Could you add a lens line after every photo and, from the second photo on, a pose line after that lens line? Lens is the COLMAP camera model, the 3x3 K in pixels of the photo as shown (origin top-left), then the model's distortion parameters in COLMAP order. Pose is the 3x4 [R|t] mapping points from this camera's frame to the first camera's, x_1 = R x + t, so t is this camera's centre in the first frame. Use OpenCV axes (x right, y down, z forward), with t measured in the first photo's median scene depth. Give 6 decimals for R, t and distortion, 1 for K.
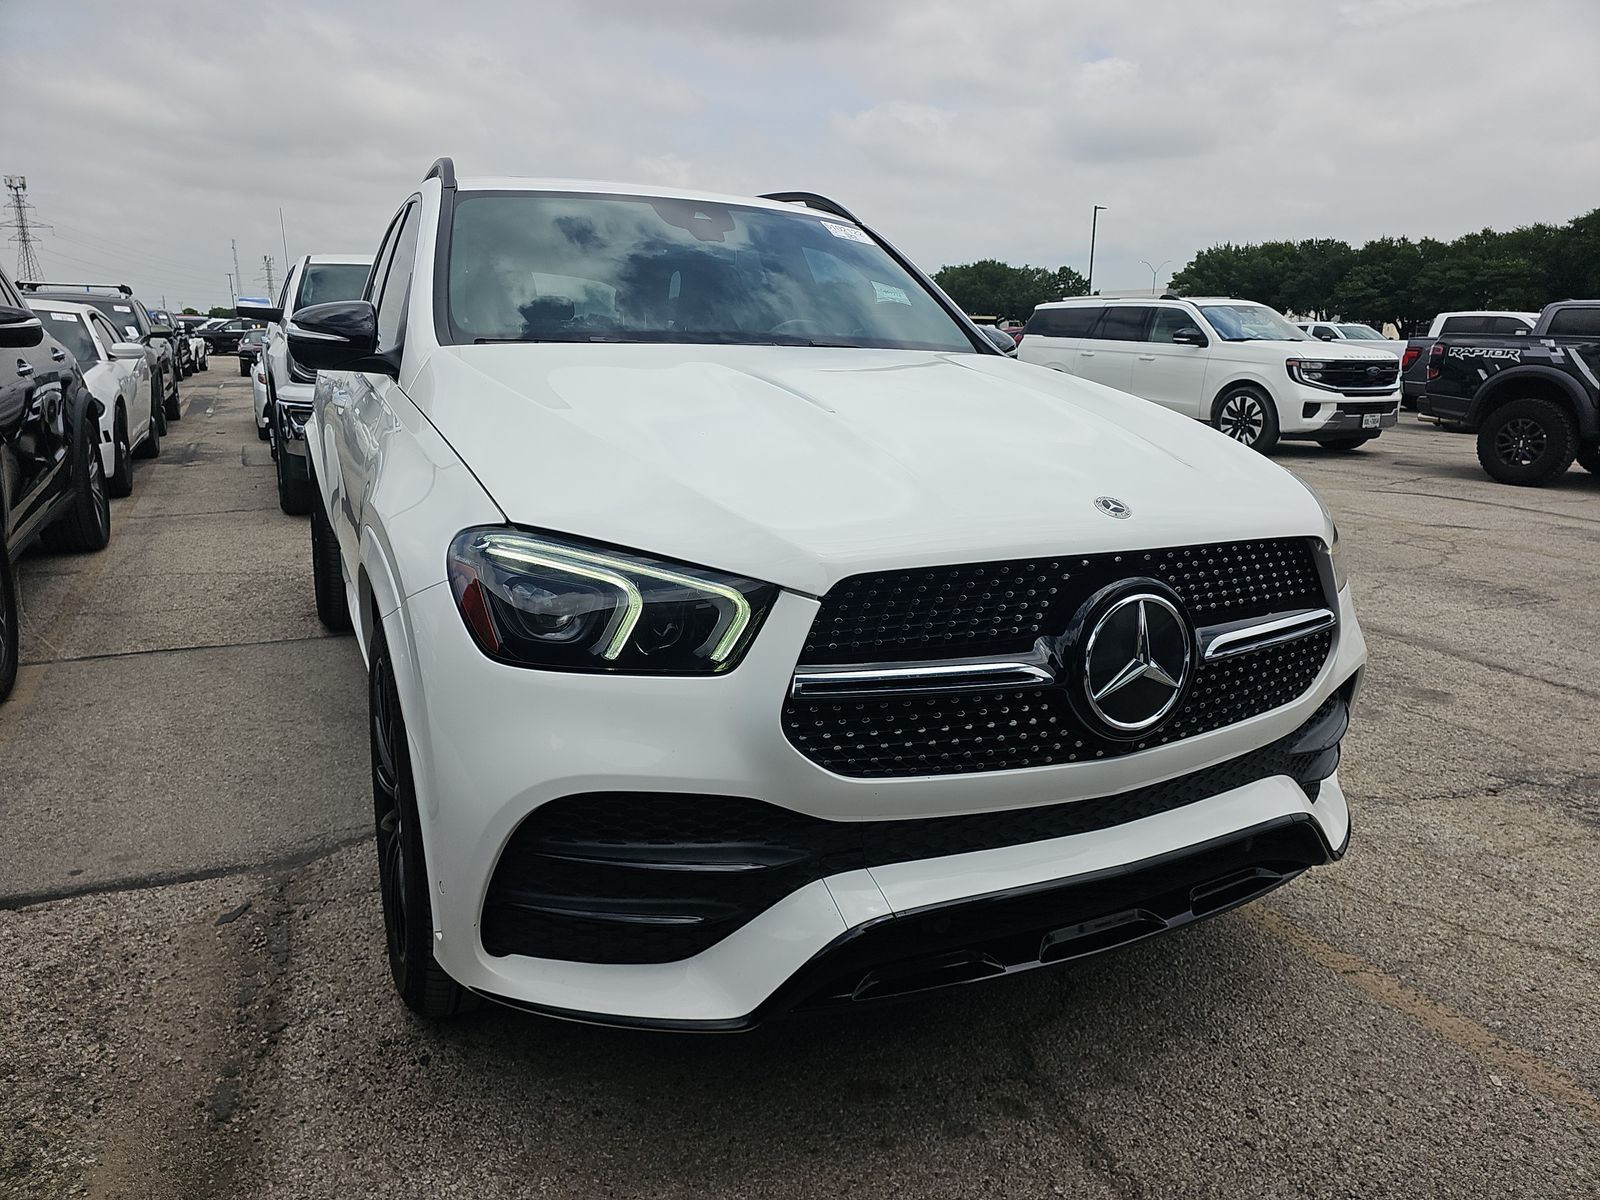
lens RADIAL K [[1157.8, 0, 811.0], [0, 1157.8, 606.9], [0, 0, 1]] dist [0.044720, -0.048872]
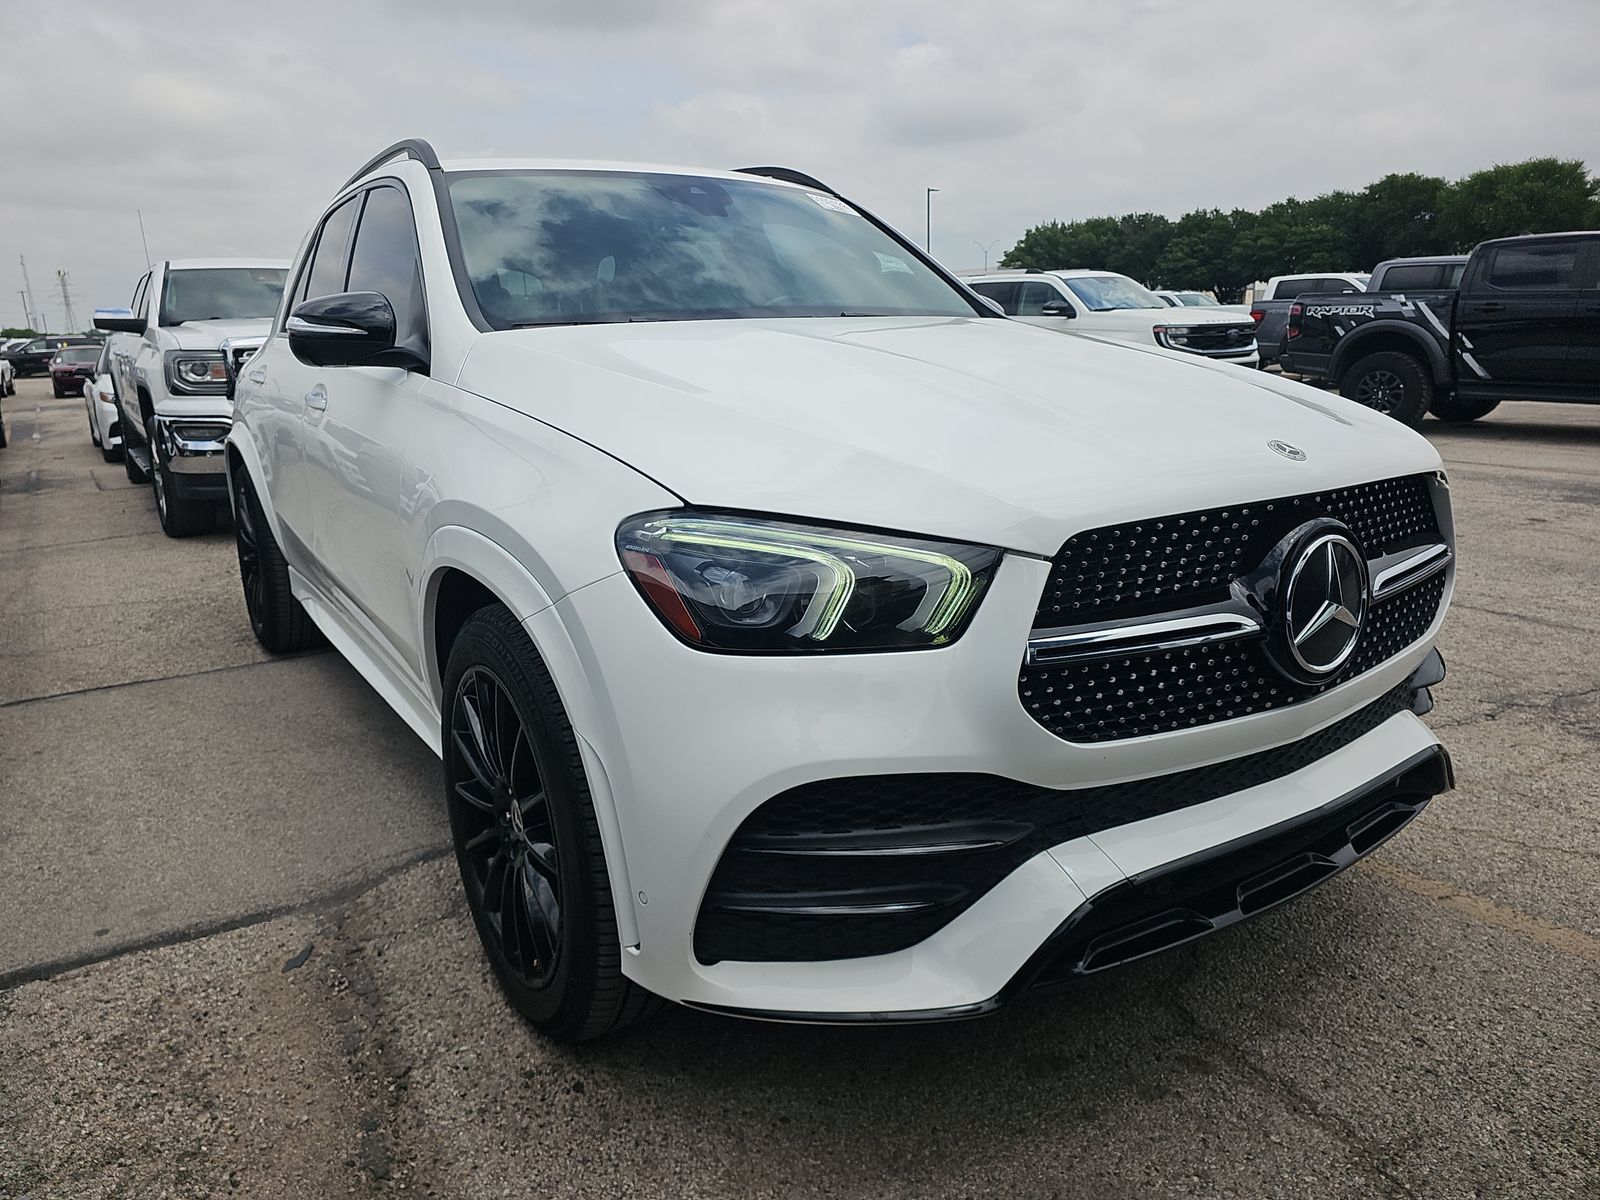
lens RADIAL K [[1157.8, 0, 811.0], [0, 1157.8, 606.9], [0, 0, 1]] dist [0.044720, -0.048872]
pose [[0.990952, -0.073588, 0.112248, -0.209253], [0.072558, 0.997276, 0.013244, 0.003439], [-0.112917, -0.004980, 0.993592, 0.044849]]
